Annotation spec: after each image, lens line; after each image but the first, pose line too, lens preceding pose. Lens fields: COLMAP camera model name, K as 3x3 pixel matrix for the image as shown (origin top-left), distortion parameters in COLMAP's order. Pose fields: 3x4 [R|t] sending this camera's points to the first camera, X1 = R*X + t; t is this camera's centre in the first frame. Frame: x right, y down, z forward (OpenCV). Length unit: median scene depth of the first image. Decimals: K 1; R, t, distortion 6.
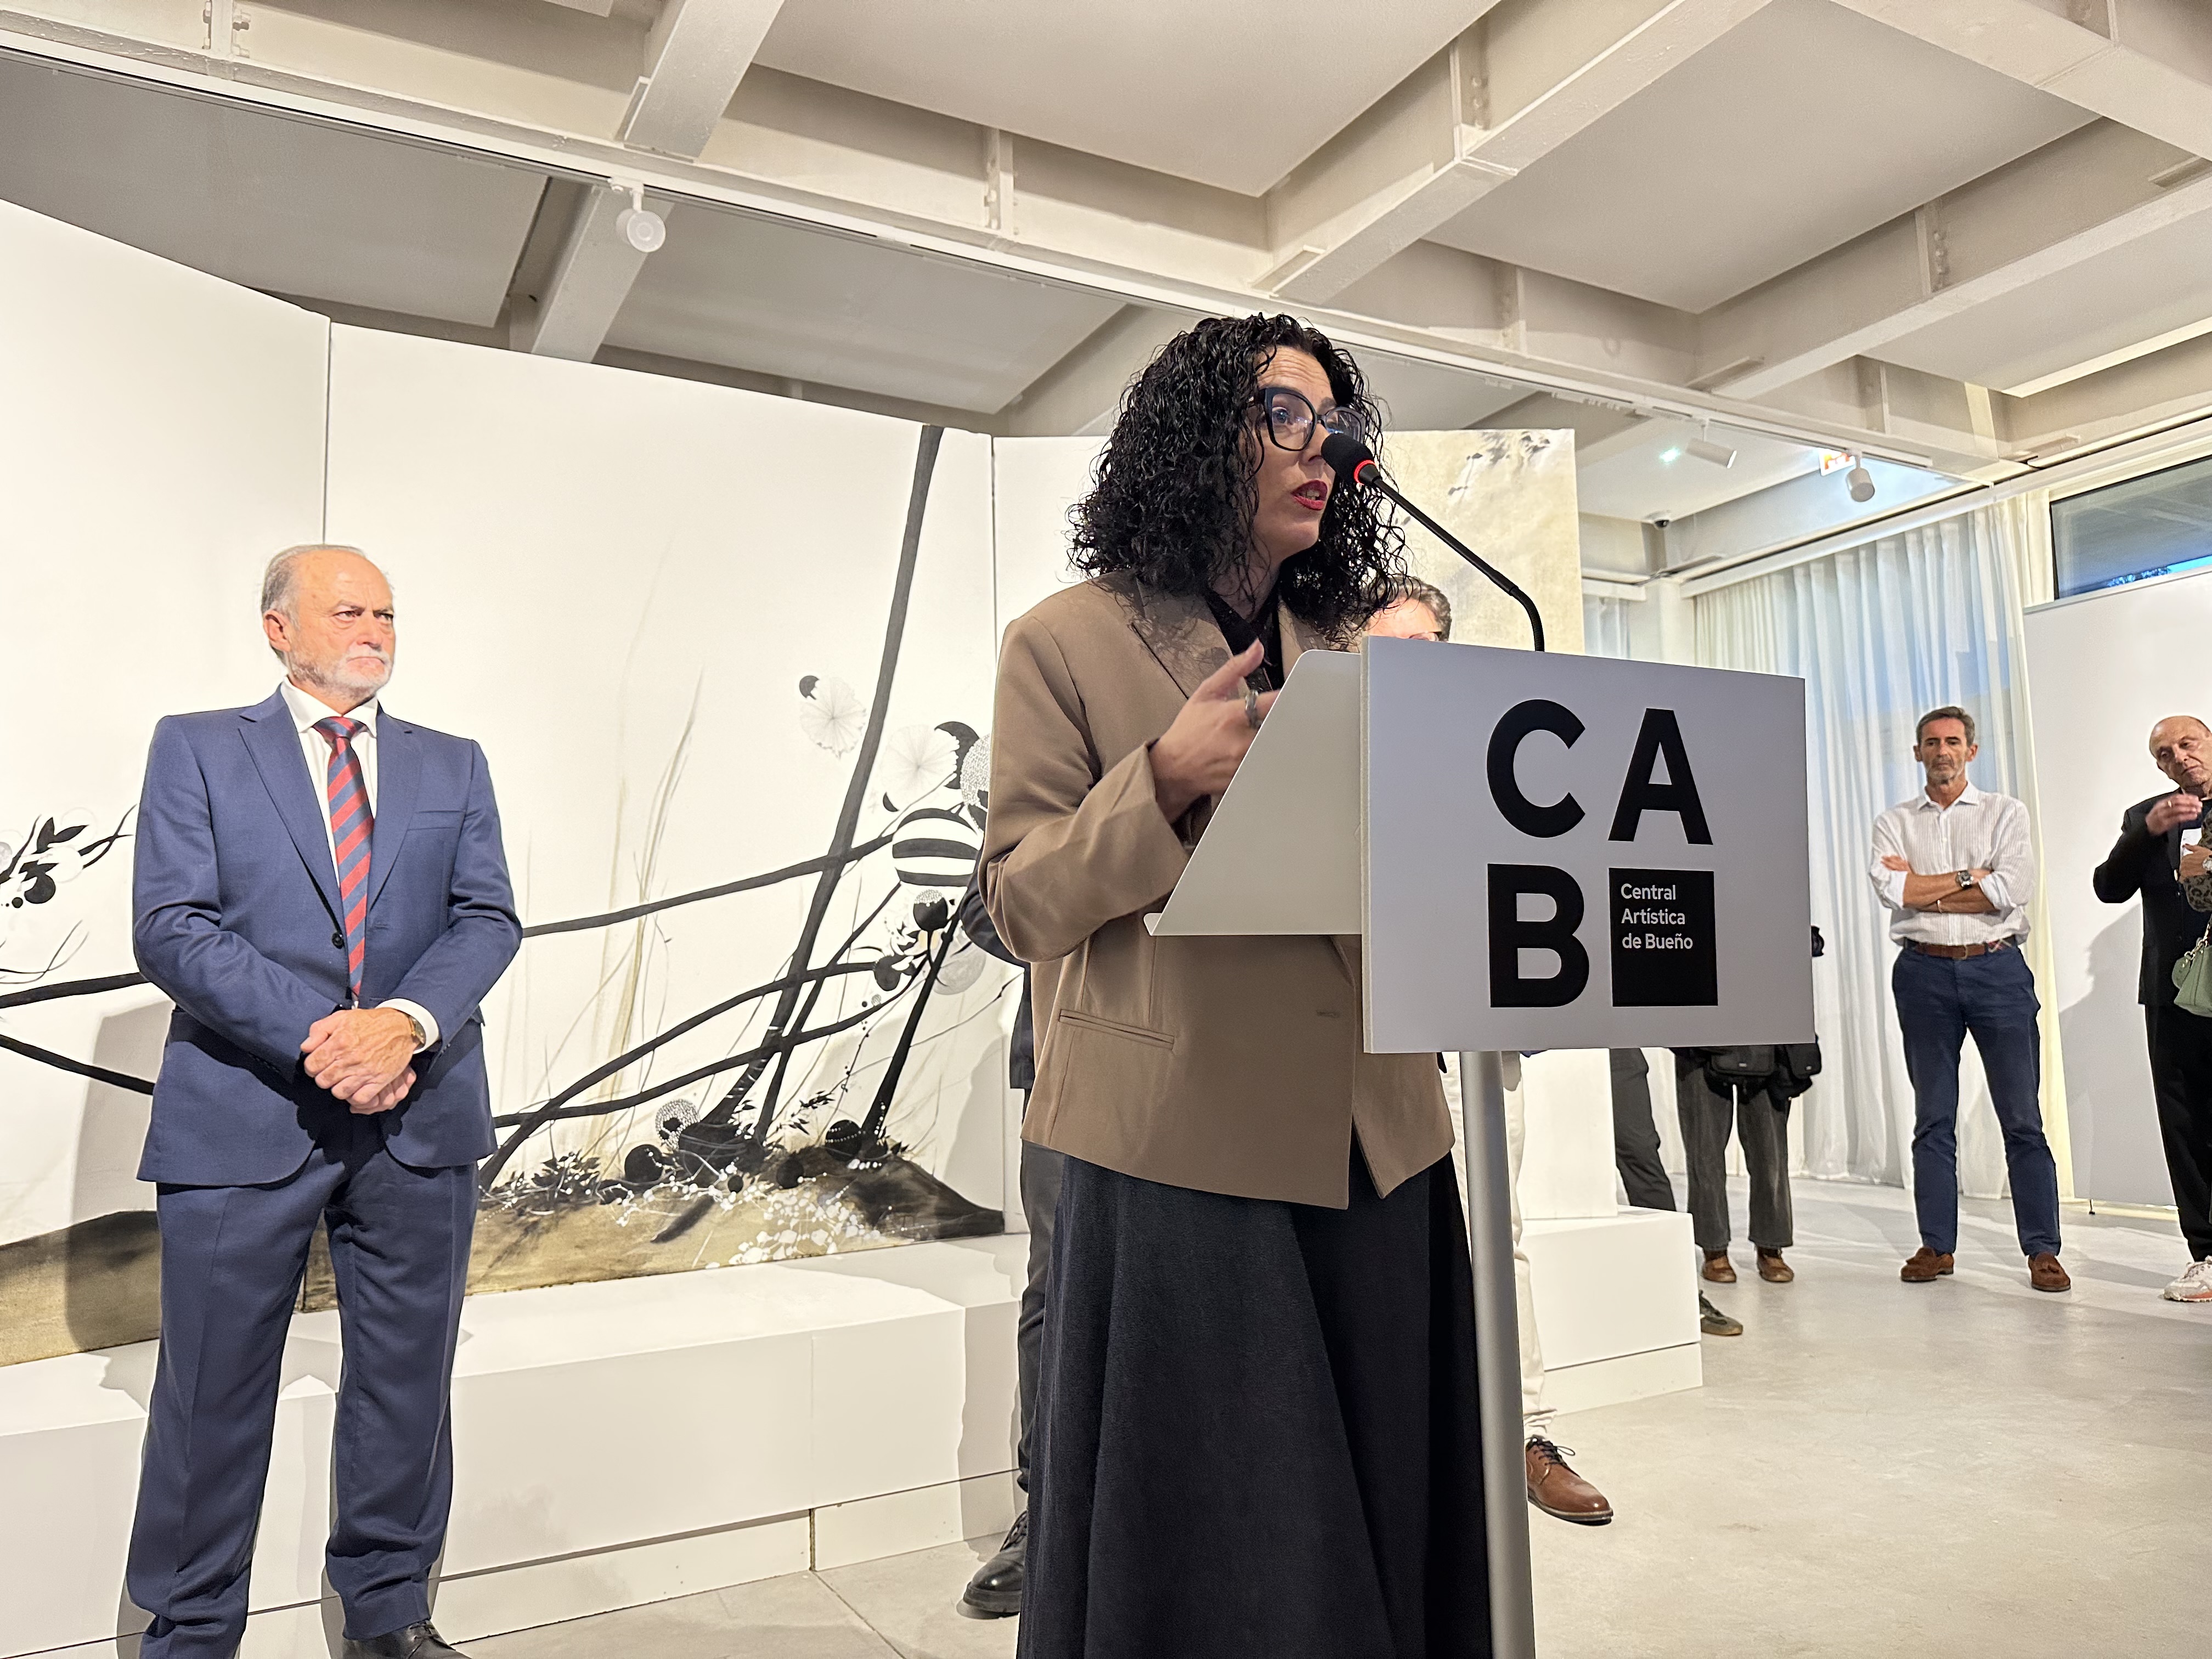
lens RADIAL K [[1599.9, 0, 1106.0], [0, 1599.9, 829.5], [0, 0, 1]] dist [-0.004900, -0.004777]
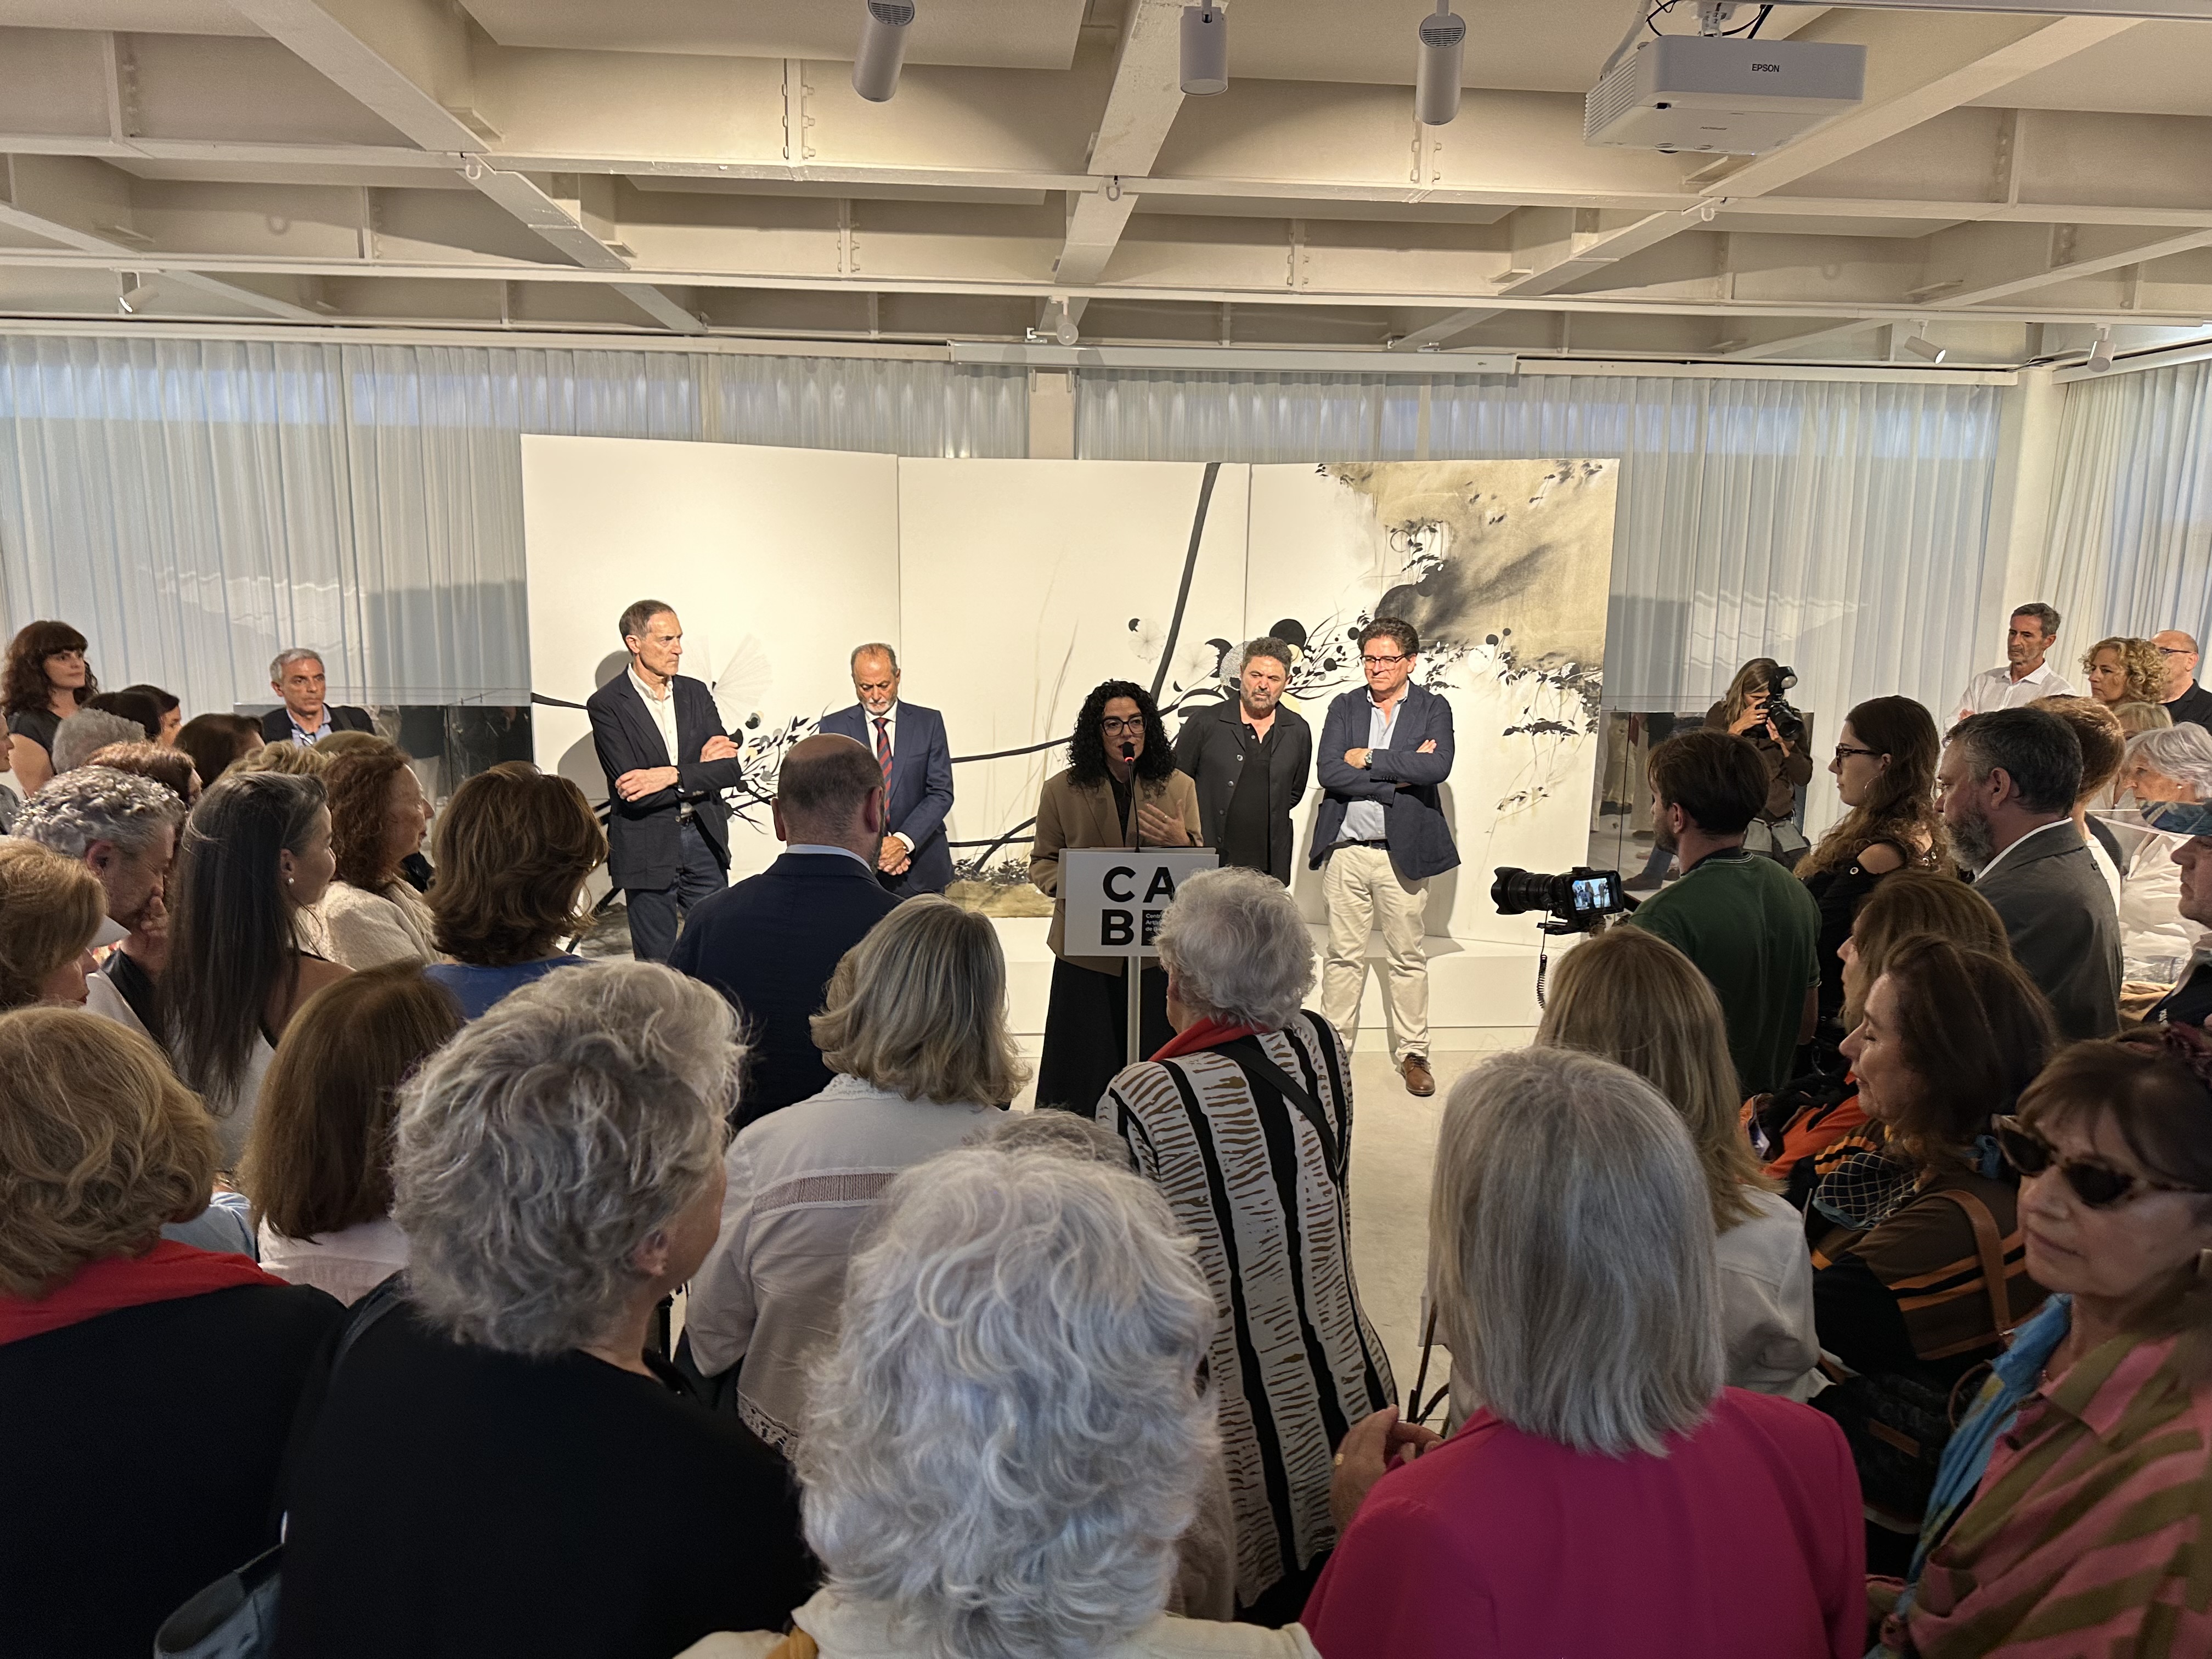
lens RADIAL K [[1599.9, 0, 1106.0], [0, 1599.9, 829.5], [0, 0, 1]] dist [-0.004900, -0.004777]
pose [[0.920378, 0.103482, -0.377088, 0.485964], [0.002862, 0.962539, 0.271127, -0.348130], [0.391019, -0.250619, 0.885604, -0.676962]]
